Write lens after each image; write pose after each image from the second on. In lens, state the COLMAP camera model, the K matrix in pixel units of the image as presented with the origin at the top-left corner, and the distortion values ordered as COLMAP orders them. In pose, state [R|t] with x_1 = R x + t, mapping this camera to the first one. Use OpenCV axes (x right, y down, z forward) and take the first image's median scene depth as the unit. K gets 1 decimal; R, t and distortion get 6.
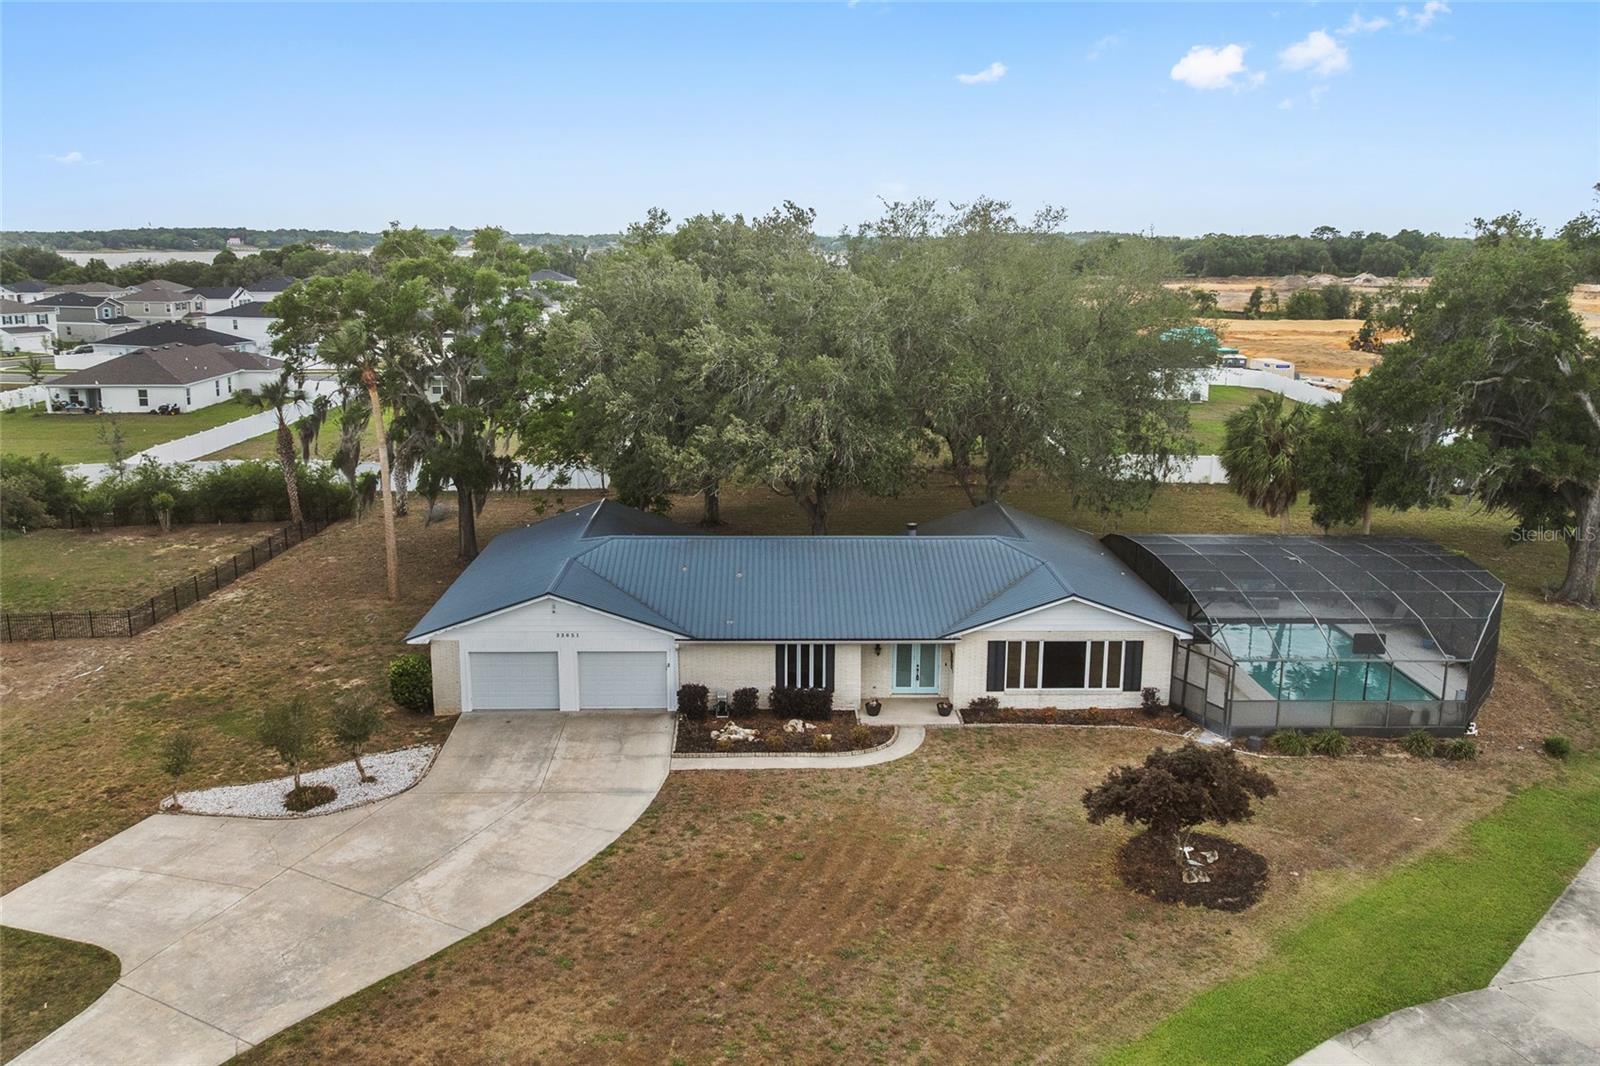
lens RADIAL K [[1338.0, 0, 800.0], [0, 1338.0, 533.0], [0, 0, 1]] dist [-0.010173, -0.012300]
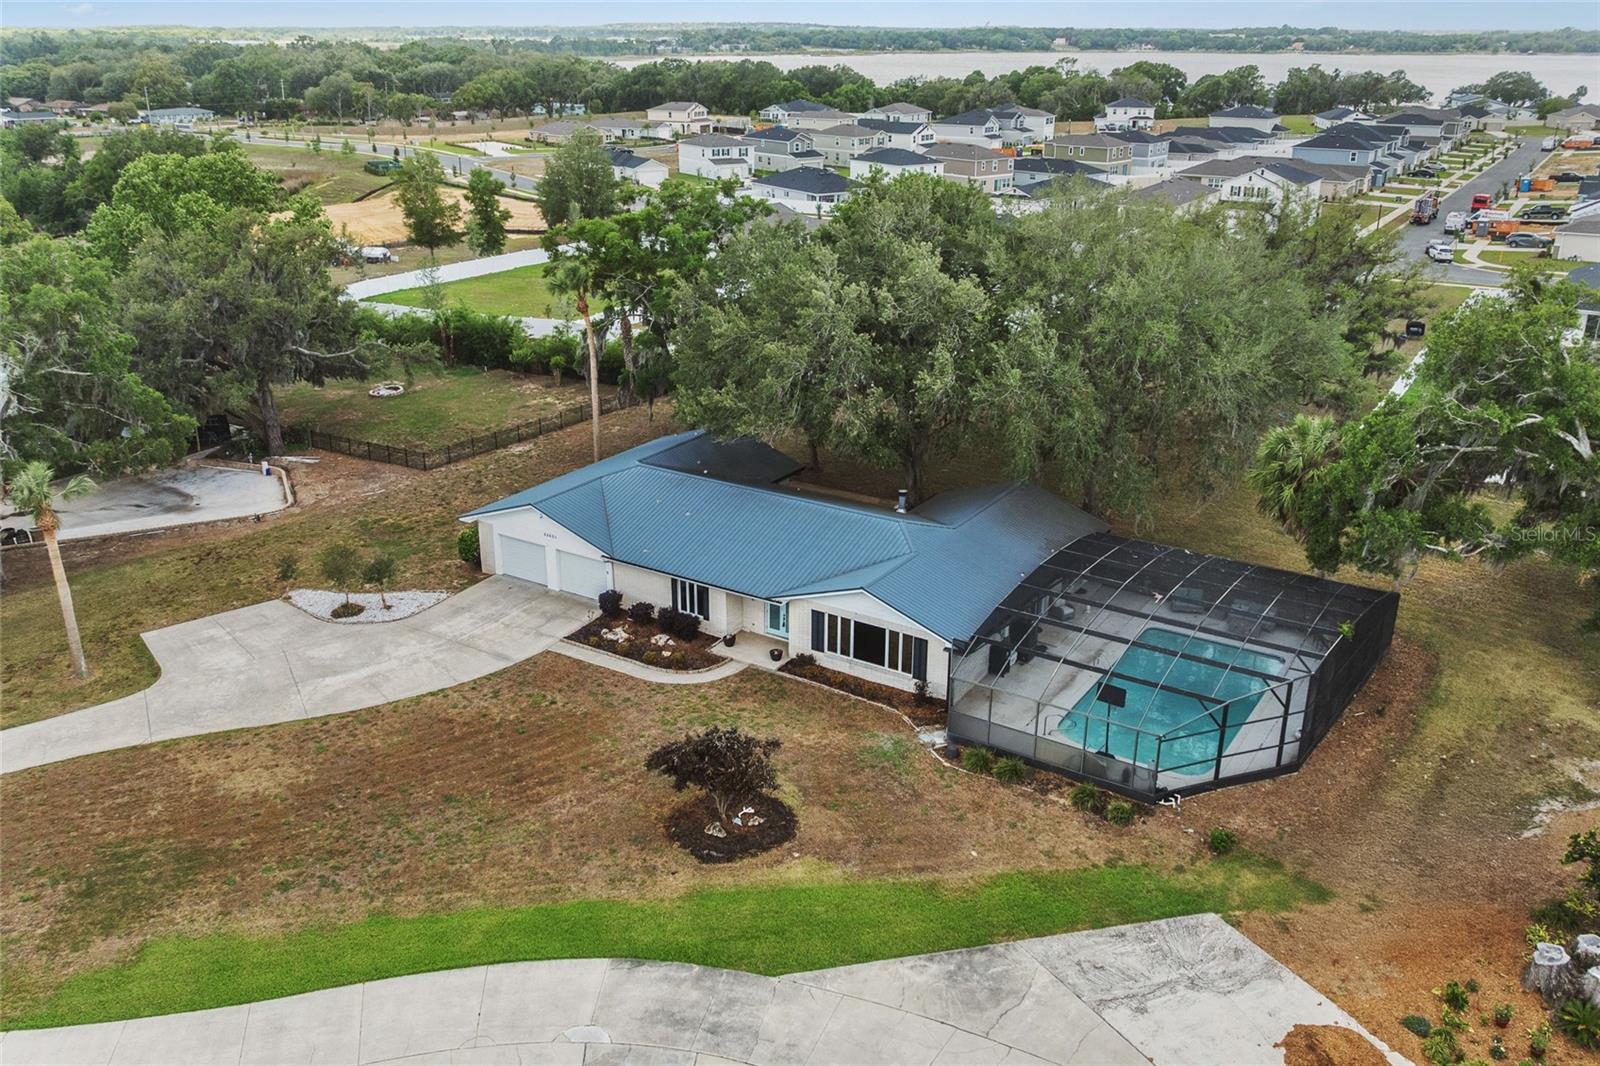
lens RADIAL K [[1338.0, 0, 800.0], [0, 1338.0, 533.0], [0, 0, 1]] dist [-0.010173, -0.012300]
pose [[0.825262, 0.198098, -0.528867, 0.755347], [-0.119584, 0.976523, 0.179174, -0.201325], [0.551945, -0.084622, 0.829576, -0.000807]]
